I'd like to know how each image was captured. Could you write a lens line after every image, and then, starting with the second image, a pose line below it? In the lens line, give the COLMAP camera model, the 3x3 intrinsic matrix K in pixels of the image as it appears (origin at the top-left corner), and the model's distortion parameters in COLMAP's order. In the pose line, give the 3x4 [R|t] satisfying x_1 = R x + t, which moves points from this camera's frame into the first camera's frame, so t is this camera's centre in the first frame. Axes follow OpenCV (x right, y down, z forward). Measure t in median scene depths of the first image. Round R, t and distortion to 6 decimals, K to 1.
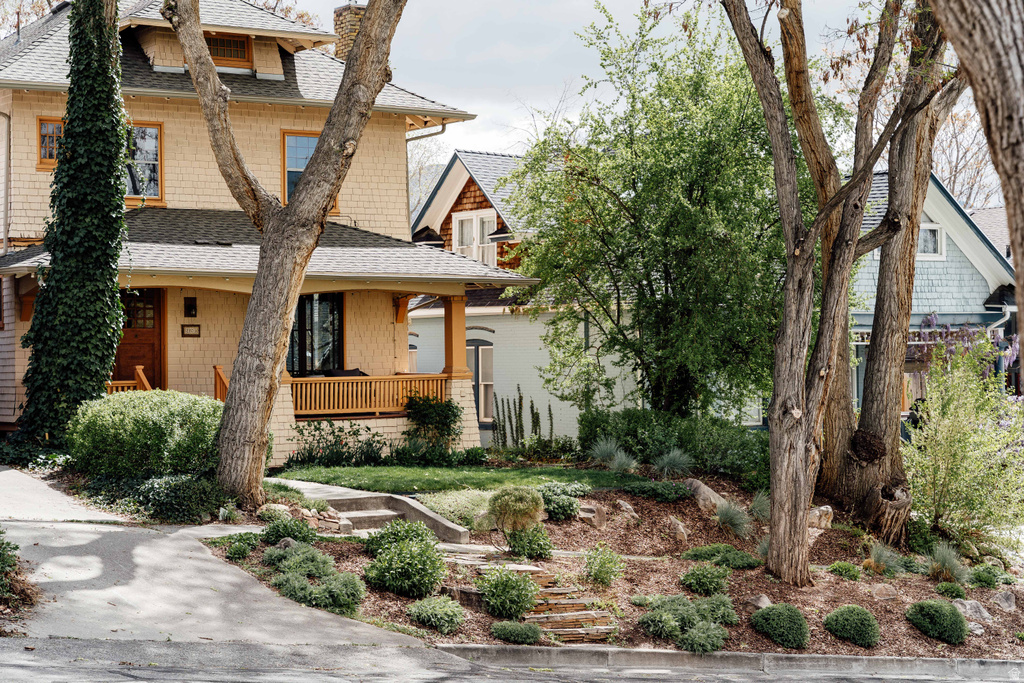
lens RADIAL K [[1908.6, 0, 512.0], [0, 1908.6, 341.5], [0, 0, 1]] dist [0.037307, 0.272957]
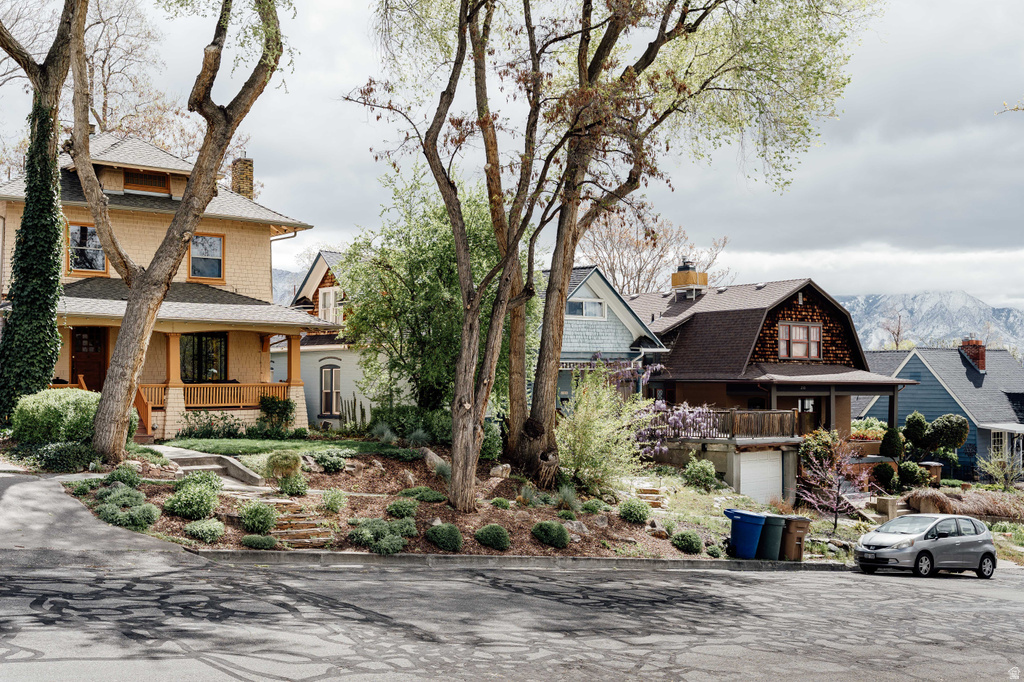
lens RADIAL K [[1096.4, 0, 514.5], [0, 1096.4, 360.4], [0, 0, 1]] dist [0.016747, 0.016868]
pose [[0.996347, 0.012332, 0.084501, 0.097238], [-0.011312, 0.999857, -0.012541, 0.008873], [-0.084643, 0.011540, 0.996344, 0.059984]]
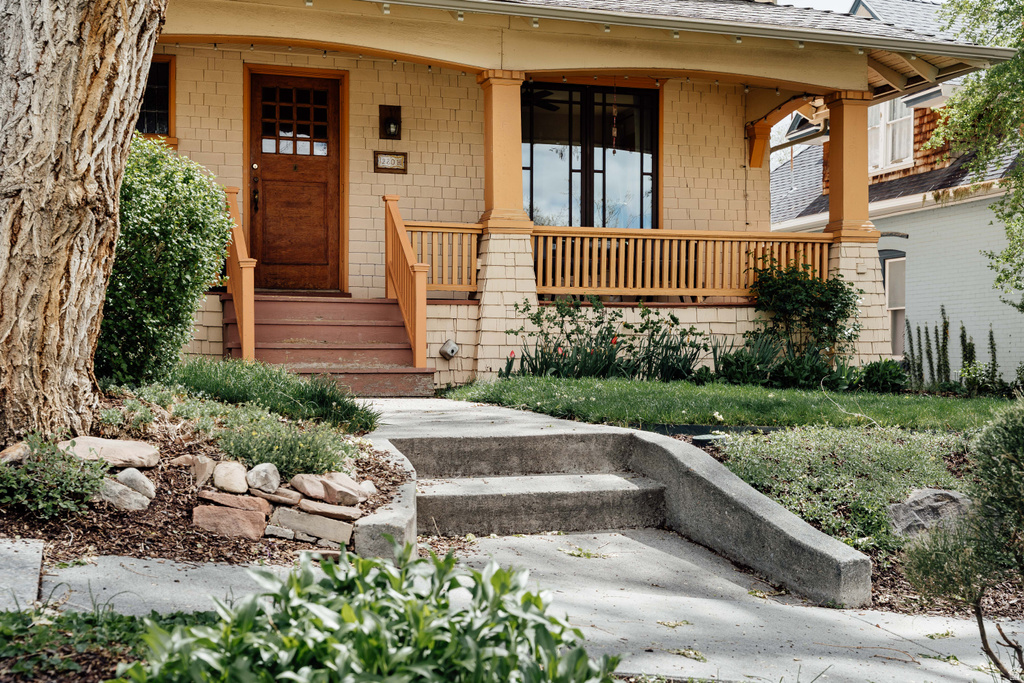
lens RADIAL K [[1385.5, 0, 512.9], [0, 1385.5, 385.6], [0, 0, 1]] dist [0.002348, -0.005958]
pose [[0.962563, 0.015436, -0.270618, -0.016839], [-0.008289, 0.999587, 0.027532, 0.062238], [0.270931, -0.024258, 0.962293, 0.718588]]
